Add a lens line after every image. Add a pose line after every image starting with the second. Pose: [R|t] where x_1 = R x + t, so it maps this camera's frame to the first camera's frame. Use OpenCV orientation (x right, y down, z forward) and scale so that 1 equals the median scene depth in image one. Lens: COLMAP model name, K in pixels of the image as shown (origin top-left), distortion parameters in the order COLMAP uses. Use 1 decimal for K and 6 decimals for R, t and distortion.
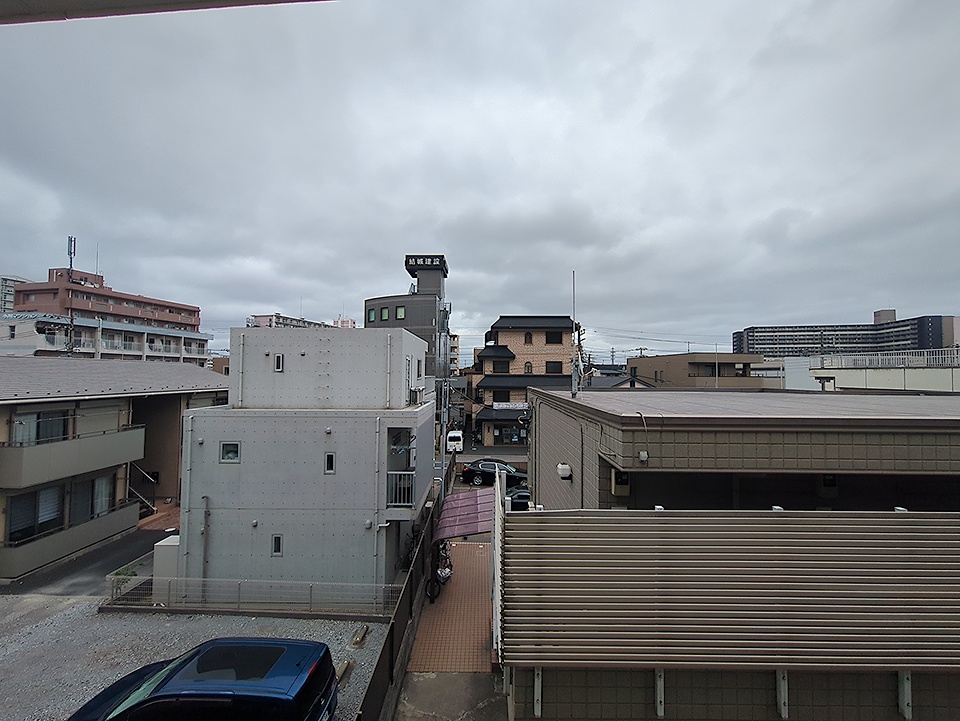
lens RADIAL K [[380.2, 0, 483.6], [0, 380.2, 359.7], [0, 0, 1]] dist [-0.002122, 0.000617]
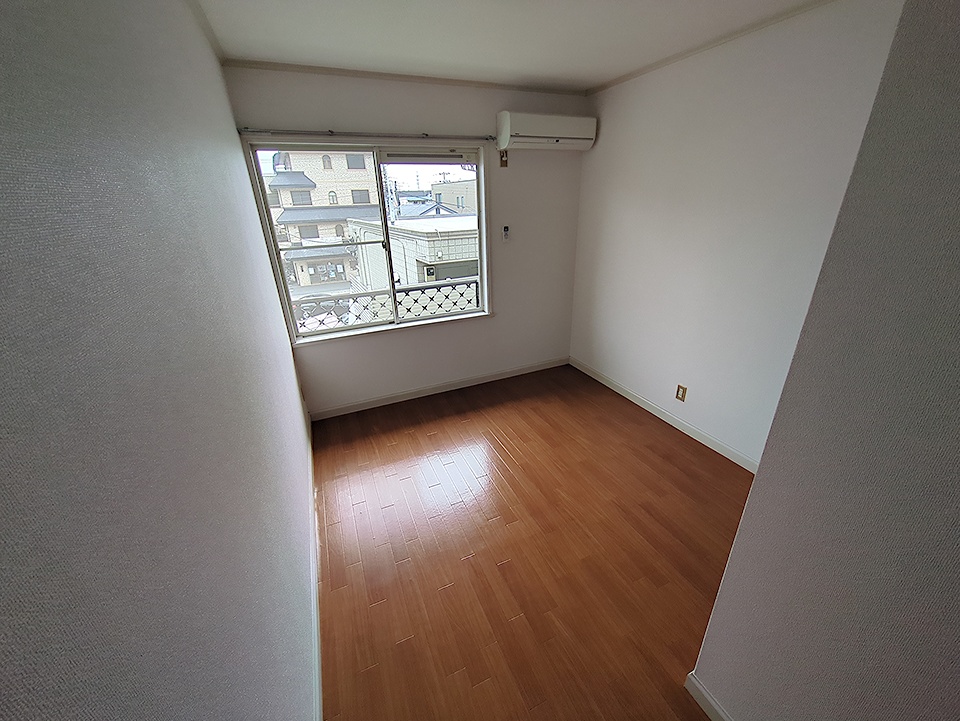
lens RADIAL K [[380.2, 0, 483.6], [0, 380.2, 359.7], [0, 0, 1]] dist [-0.002122, 0.000617]
pose [[0.885577, -0.211710, 0.413440, -0.070319], [0.019434, 0.906197, 0.422409, -0.015338], [-0.464086, -0.366041, 0.806621, -0.208380]]
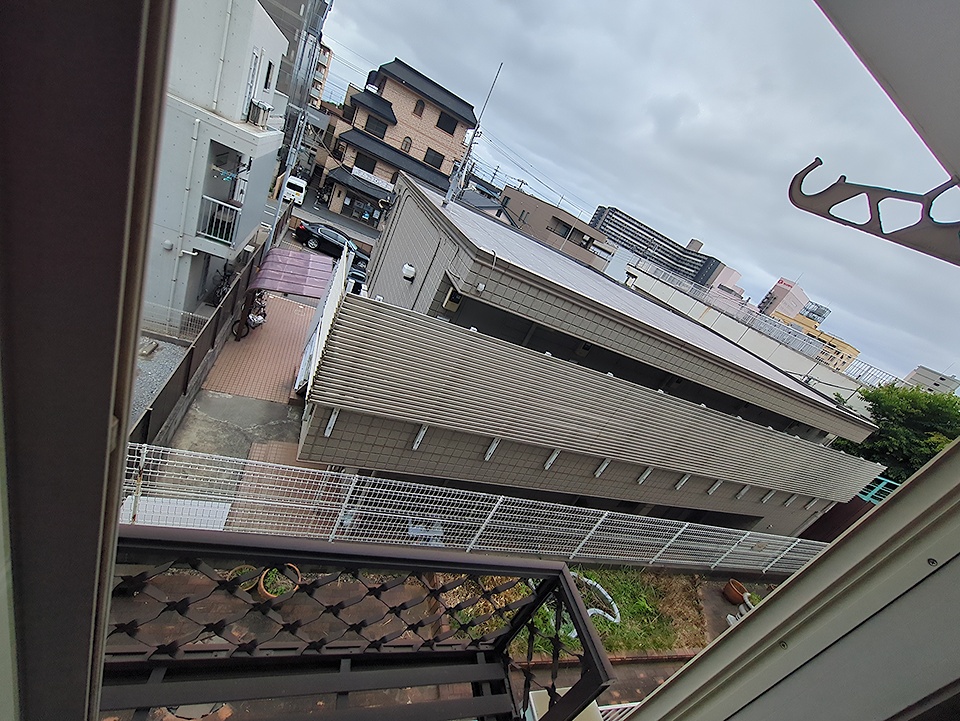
lens RADIAL K [[380.2, 0, 483.6], [0, 380.2, 359.7], [0, 0, 1]] dist [-0.002122, 0.000617]
pose [[0.858199, 0.243466, 0.451905, -0.012005], [-0.437772, 0.806855, 0.396662, -0.009146], [-0.268048, -0.538246, 0.799025, -0.013839]]
